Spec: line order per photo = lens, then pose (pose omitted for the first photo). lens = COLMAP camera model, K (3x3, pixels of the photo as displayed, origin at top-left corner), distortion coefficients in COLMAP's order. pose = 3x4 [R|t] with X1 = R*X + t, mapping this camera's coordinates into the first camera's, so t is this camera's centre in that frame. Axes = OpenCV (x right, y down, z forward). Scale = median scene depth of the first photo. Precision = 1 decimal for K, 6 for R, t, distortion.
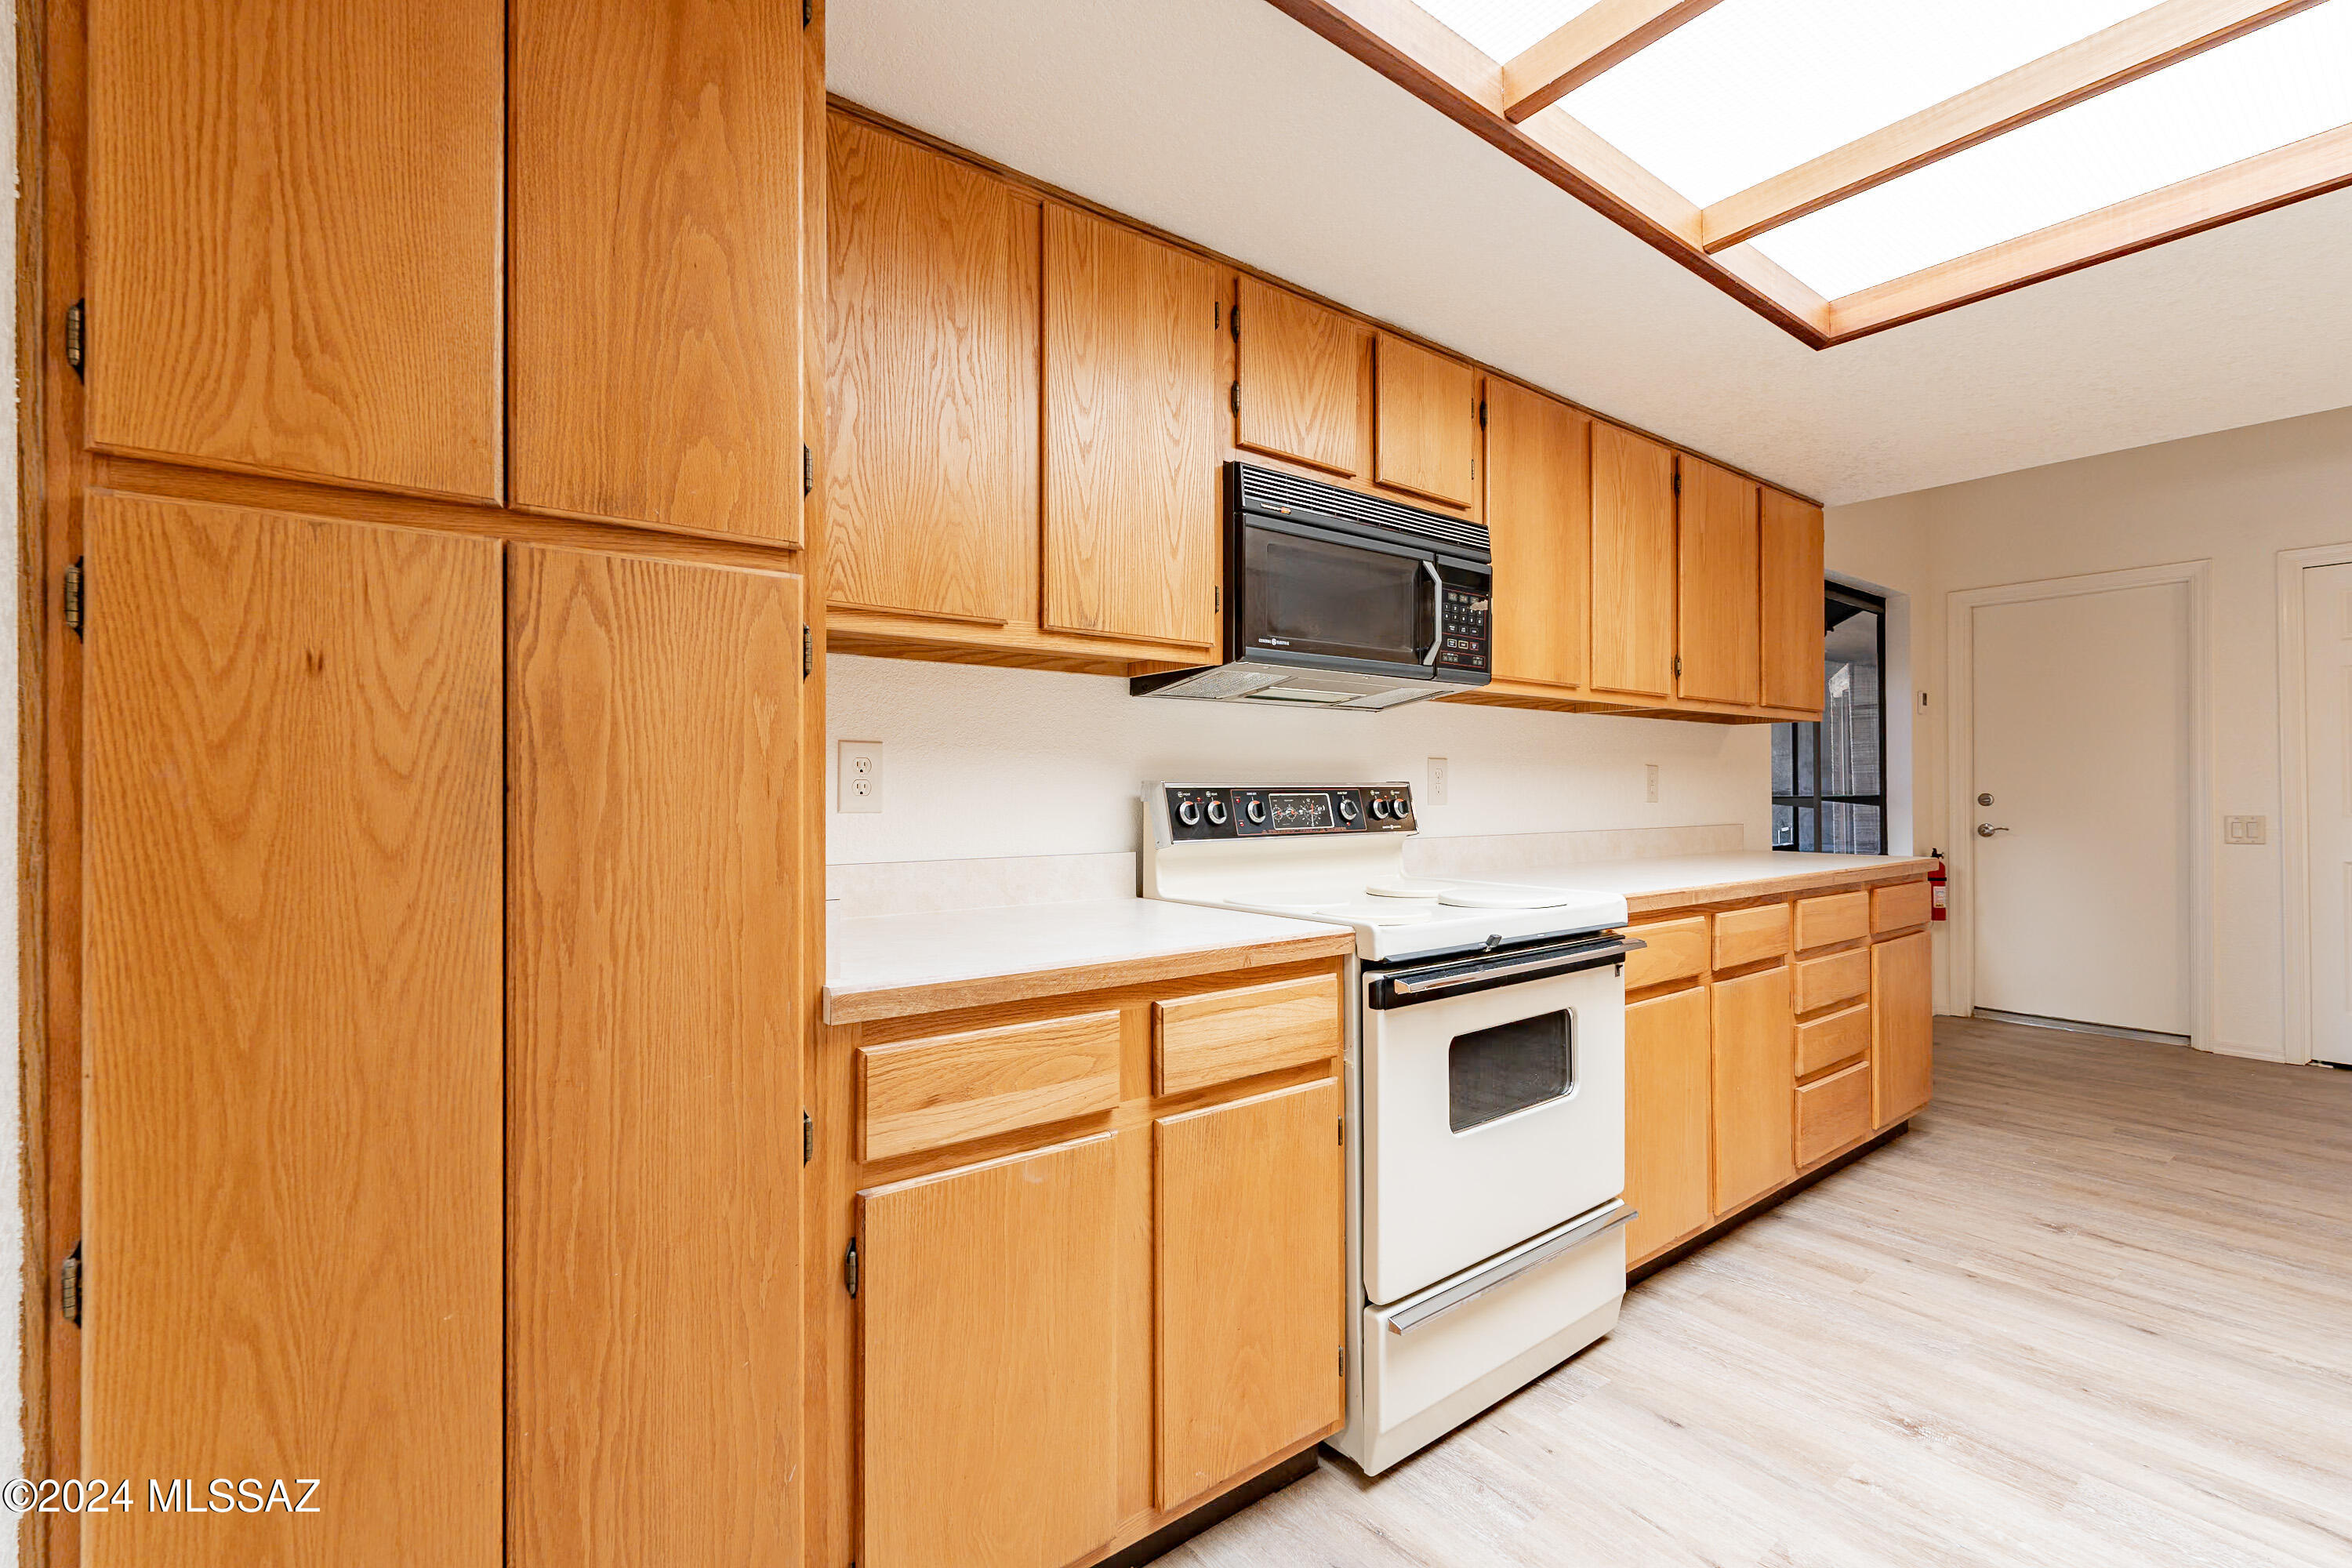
lens RADIAL K [[1019.8, 0, 1179.1], [0, 1019.8, 784.5], [0, 0, 1]] dist [-0.002982, -0.000747]
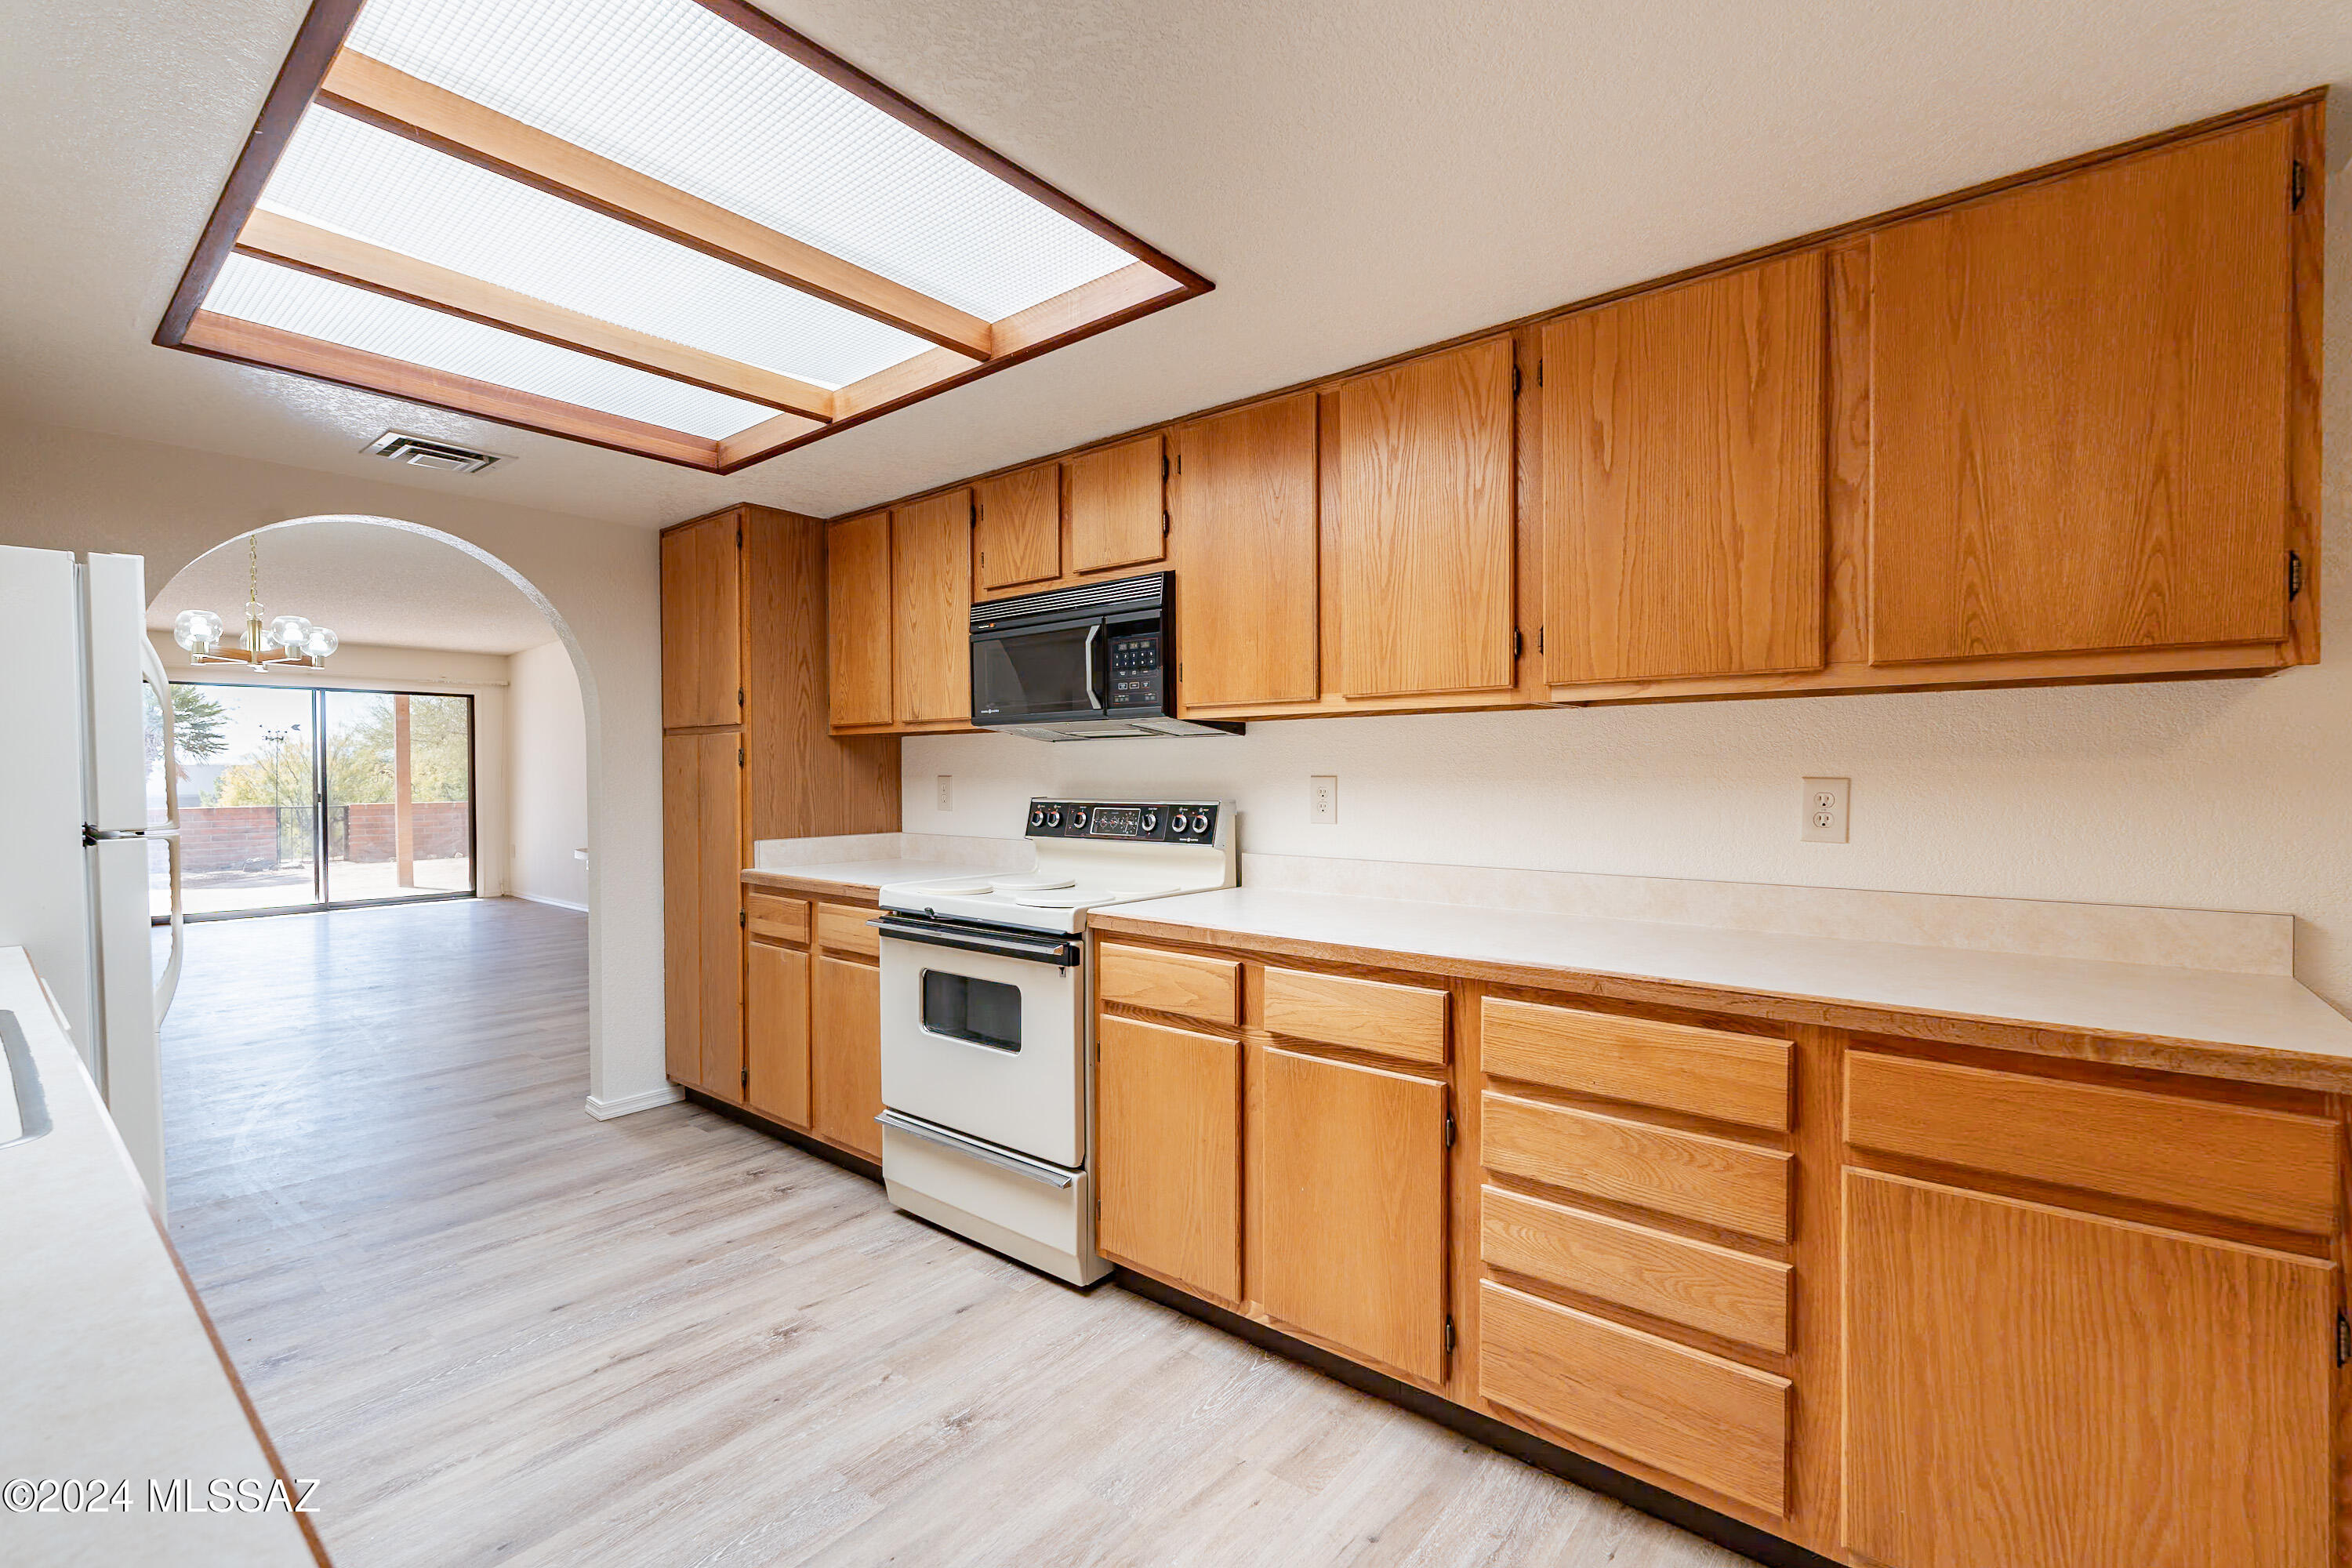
lens RADIAL K [[1019.8, 0, 1179.1], [0, 1019.8, 784.5], [0, 0, 1]] dist [-0.002982, -0.000747]
pose [[0.228616, 0.012343, -0.973438, 1.347346], [0.010106, 0.999836, 0.015052, -0.038797], [0.973464, -0.013279, 0.228454, 0.739171]]
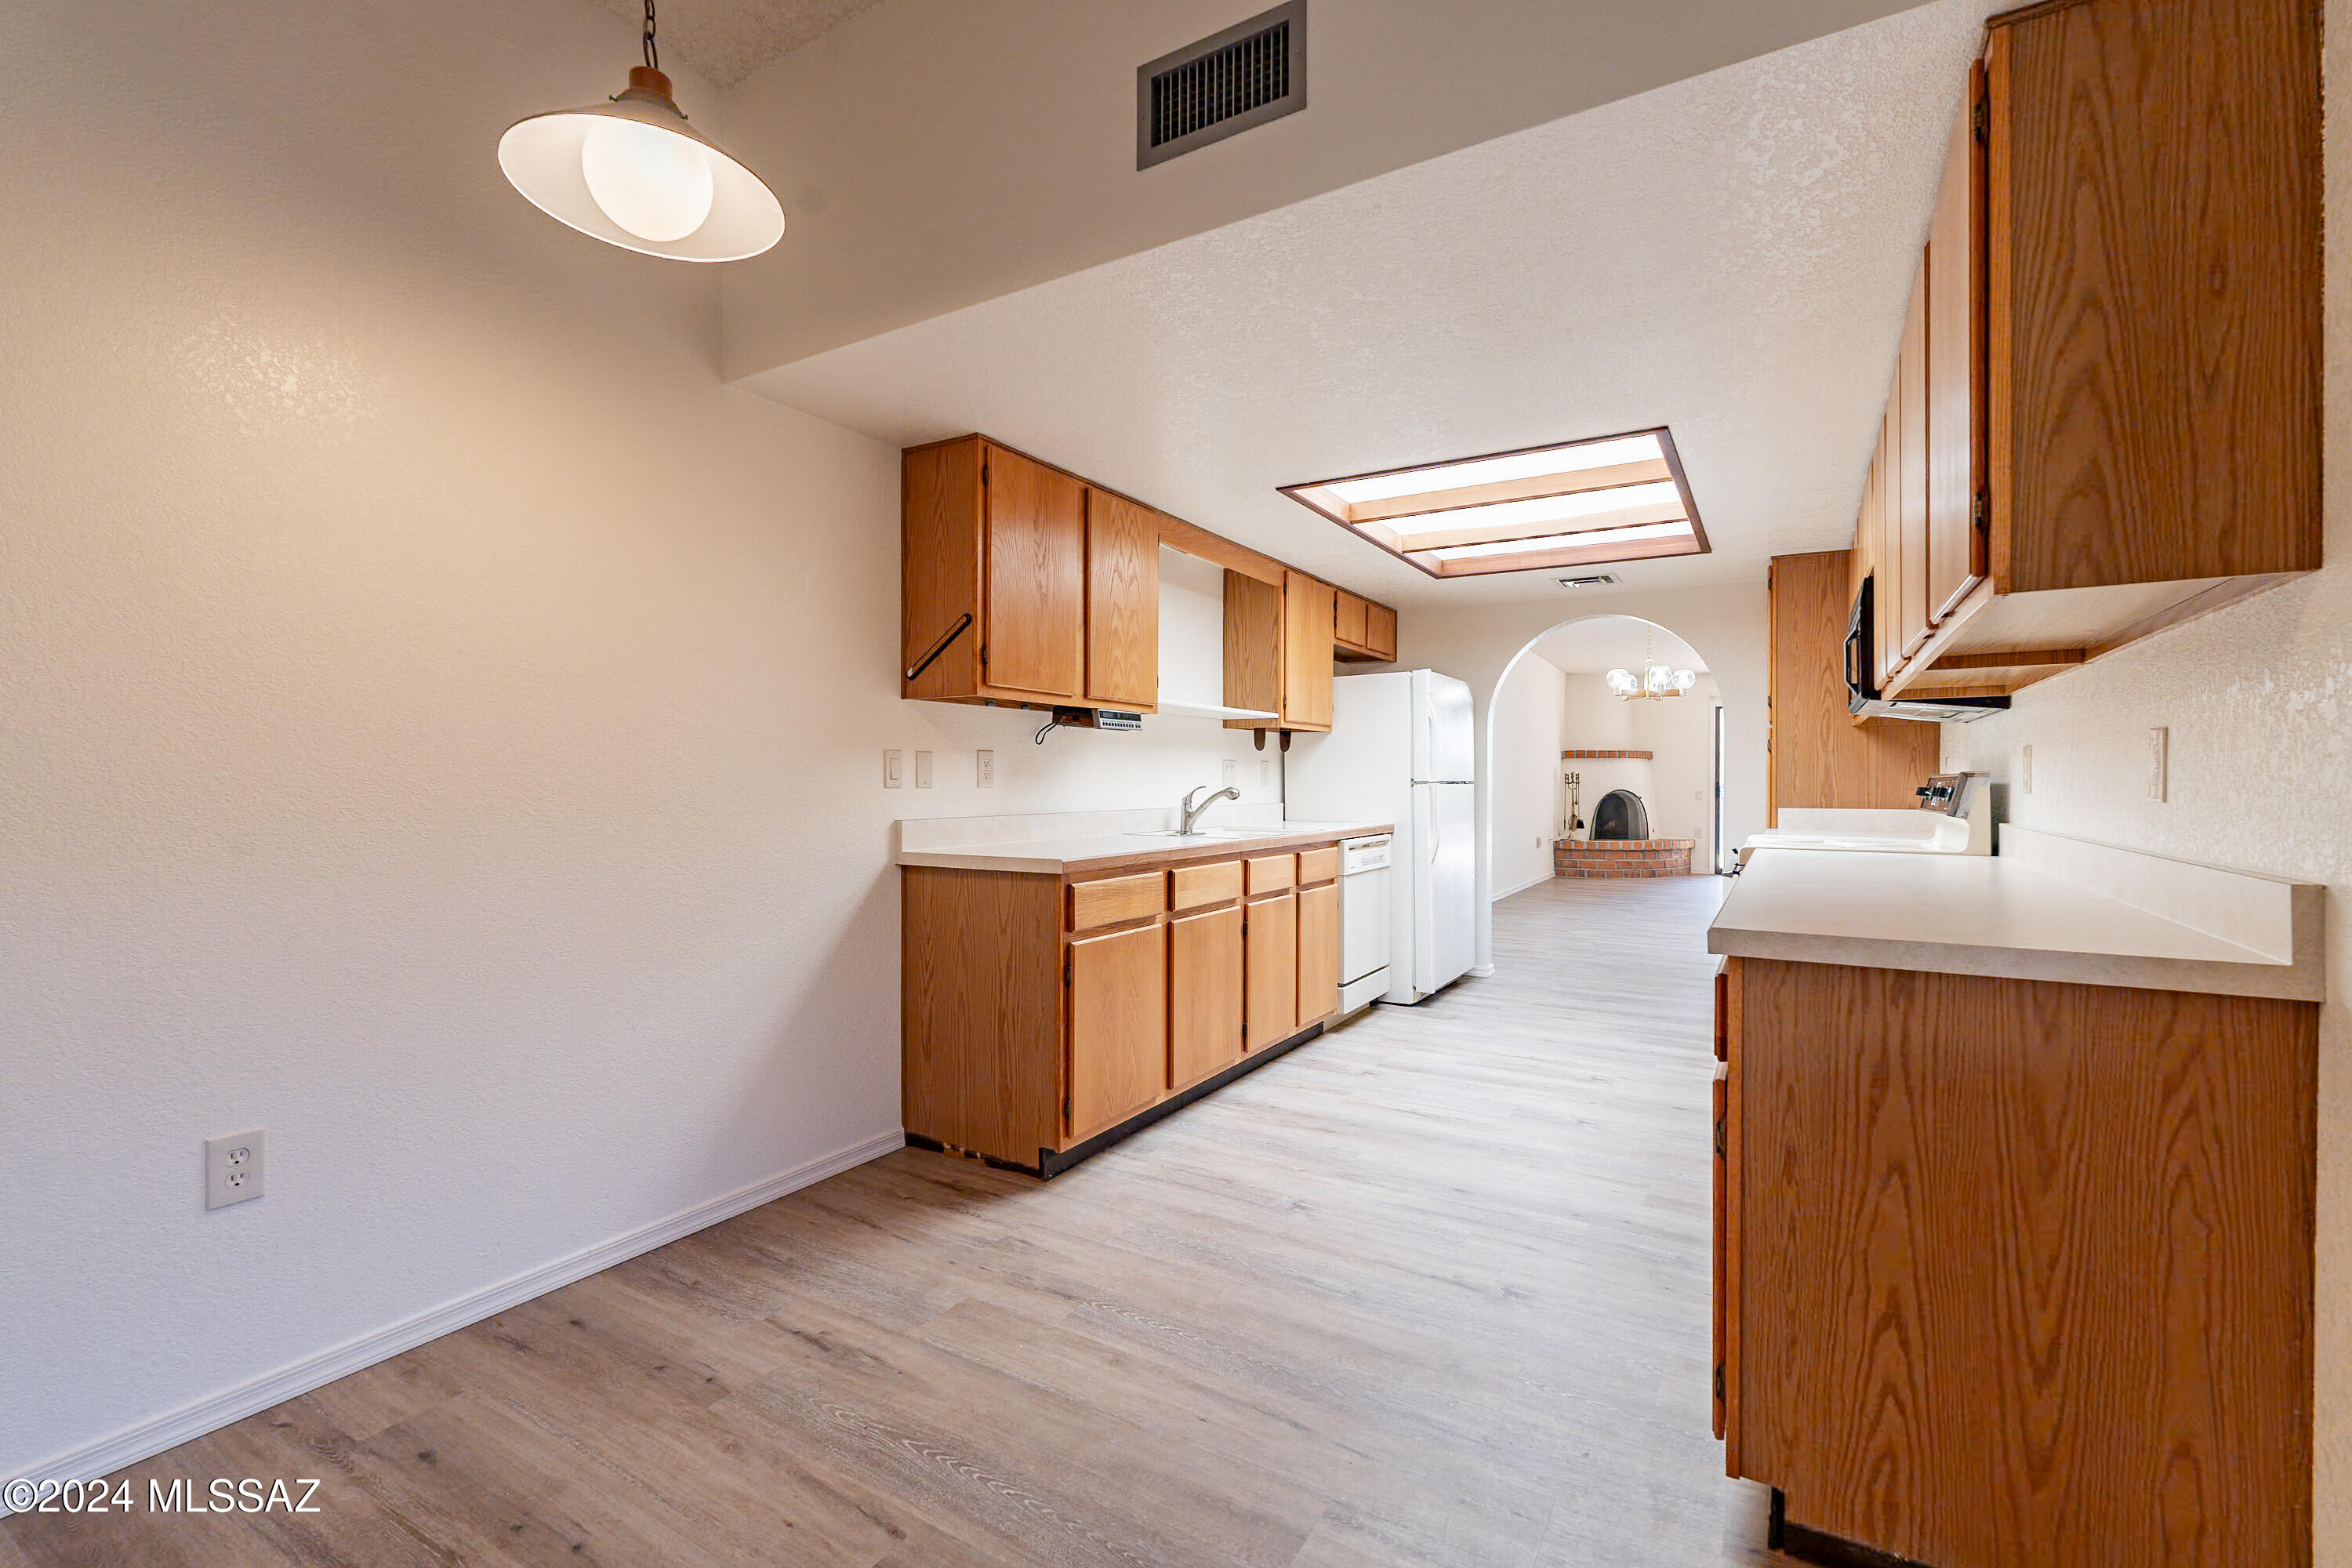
lens RADIAL K [[1024.4, 0, 1176.0], [0, 1024.4, 784.0], [0, 0, 1]] dist [0.000172, 0.000054]
pose [[-0.930575, 0.001635, -0.366097, 1.565783], [0.002985, 0.999991, -0.003121, 0.012755], [0.366088, -0.003997, -0.930572, 1.848870]]
